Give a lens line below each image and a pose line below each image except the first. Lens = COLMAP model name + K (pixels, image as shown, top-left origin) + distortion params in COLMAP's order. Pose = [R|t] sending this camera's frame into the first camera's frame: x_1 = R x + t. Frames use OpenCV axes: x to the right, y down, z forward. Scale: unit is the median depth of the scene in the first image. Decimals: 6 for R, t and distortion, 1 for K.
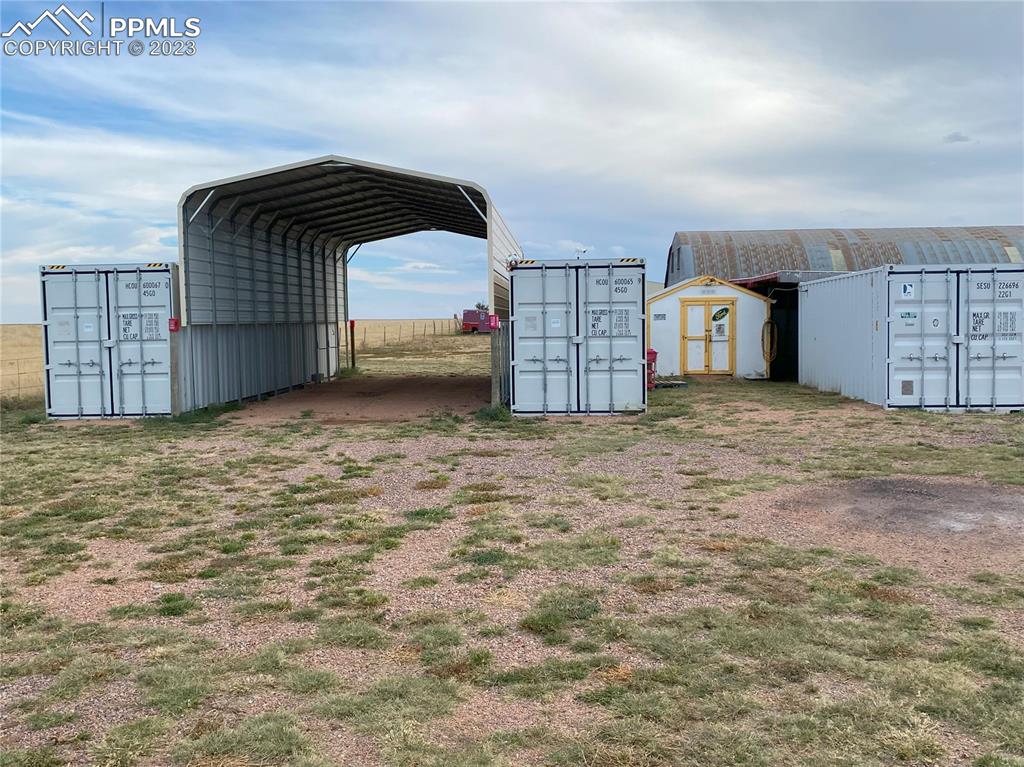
lens RADIAL K [[958.1, 0, 512.0], [0, 958.1, 383.5], [0, 0, 1]] dist [0.134751, -0.274448]
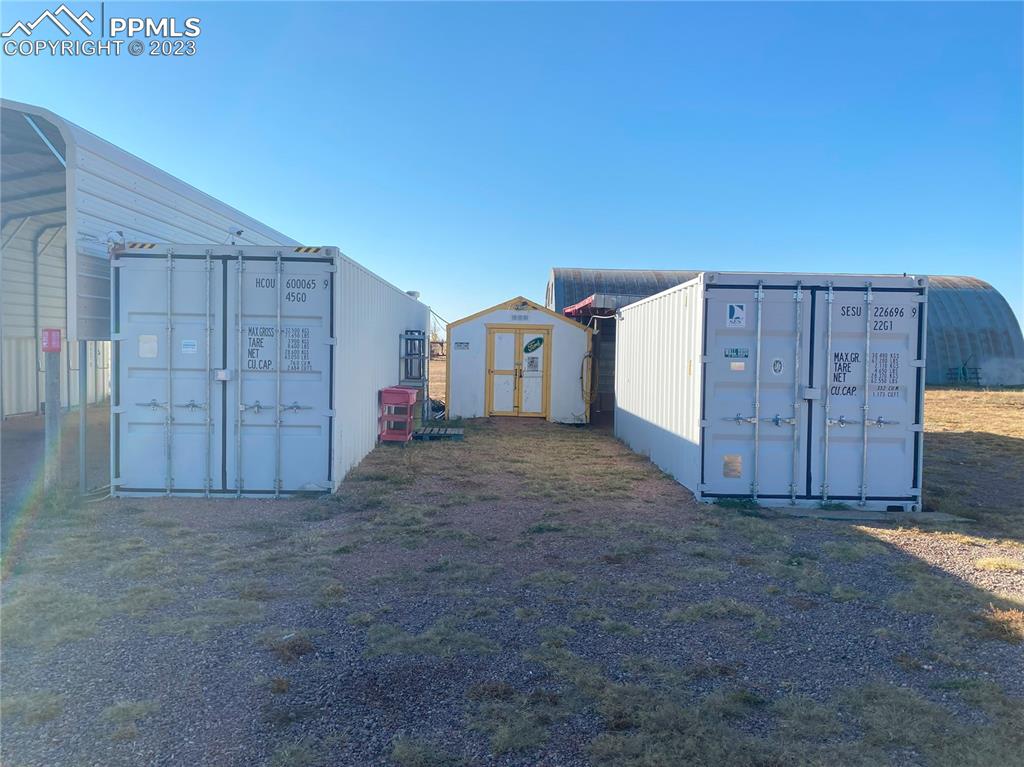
lens RADIAL K [[768.6, 0, 512.0], [0, 768.6, 383.5], [0, 0, 1]] dist [0.049585, -0.063135]
pose [[0.996843, 0.029178, 0.073839, 0.216882], [-0.027675, 0.999390, -0.021296, -0.034482], [-0.074415, 0.019185, 0.997043, 0.490206]]
